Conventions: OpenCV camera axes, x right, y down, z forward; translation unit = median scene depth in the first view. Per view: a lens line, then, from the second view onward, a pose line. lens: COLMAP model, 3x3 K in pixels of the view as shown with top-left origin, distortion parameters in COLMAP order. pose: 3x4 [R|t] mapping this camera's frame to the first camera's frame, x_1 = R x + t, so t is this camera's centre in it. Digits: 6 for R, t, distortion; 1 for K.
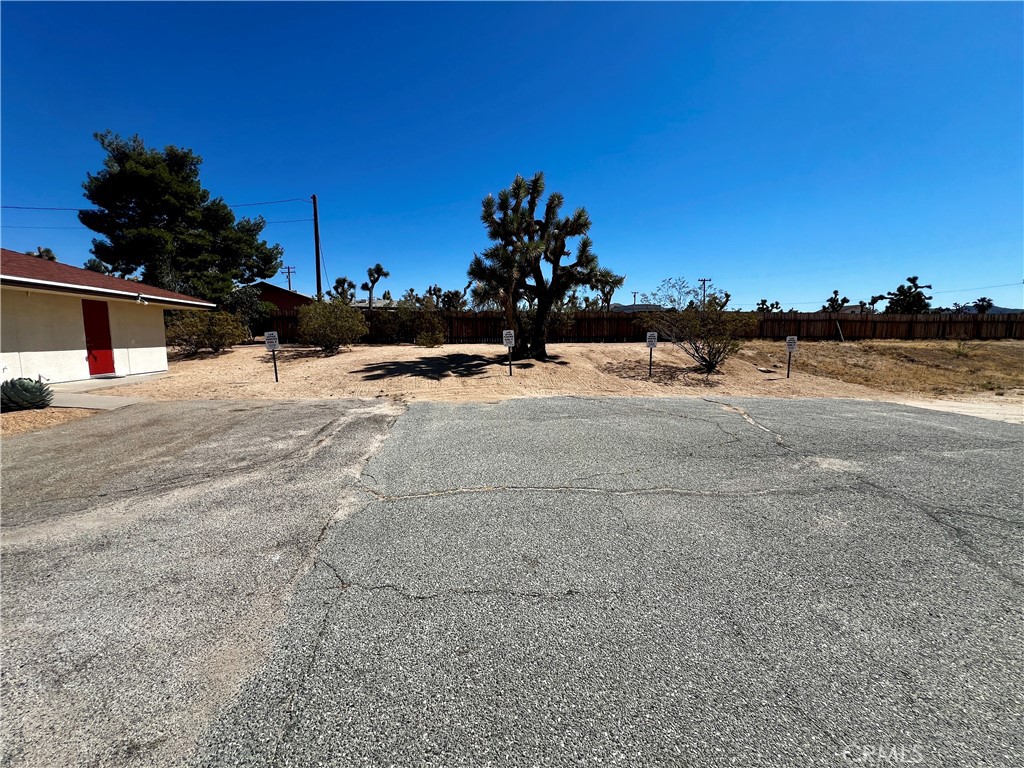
lens RADIAL K [[409.5, 0, 509.5], [0, 409.5, 382.3], [0, 0, 1]] dist [-0.002030, 0.000318]
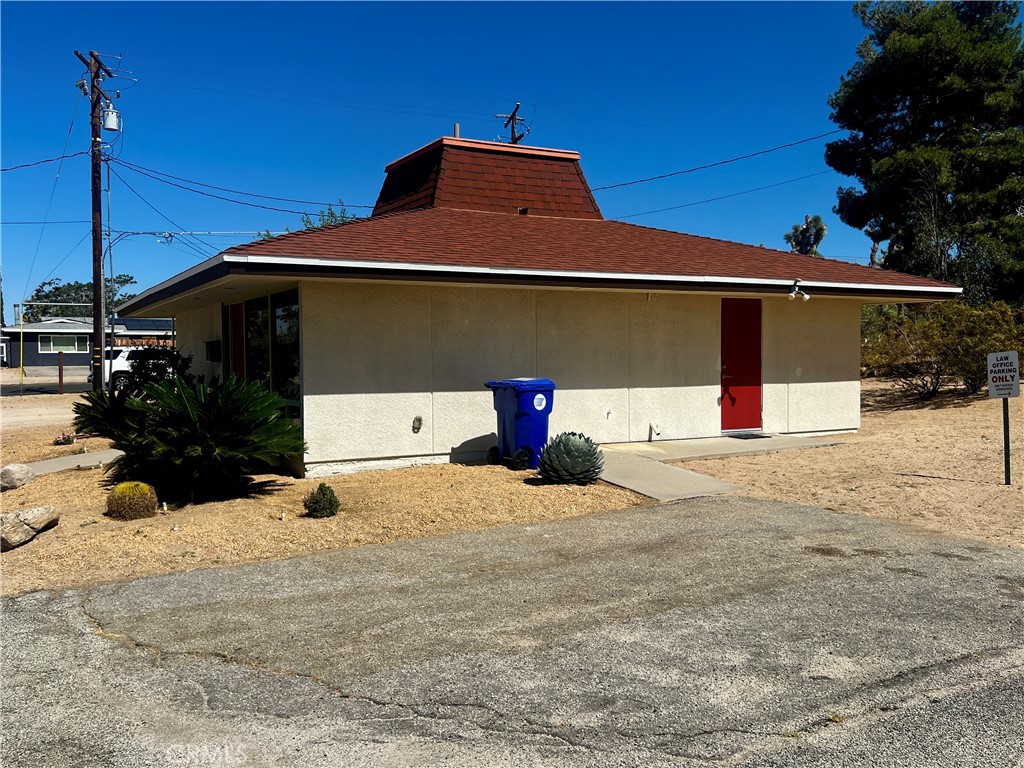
lens RADIAL K [[909.1, 0, 512.0], [0, 909.1, 384.0], [0, 0, 1]] dist [0.029231, -0.011240]
pose [[0.366594, 0.025099, -0.930042, 0.041361], [-0.093549, 0.995564, -0.010007, -0.038009], [0.925666, 0.090673, 0.367316, 0.239795]]
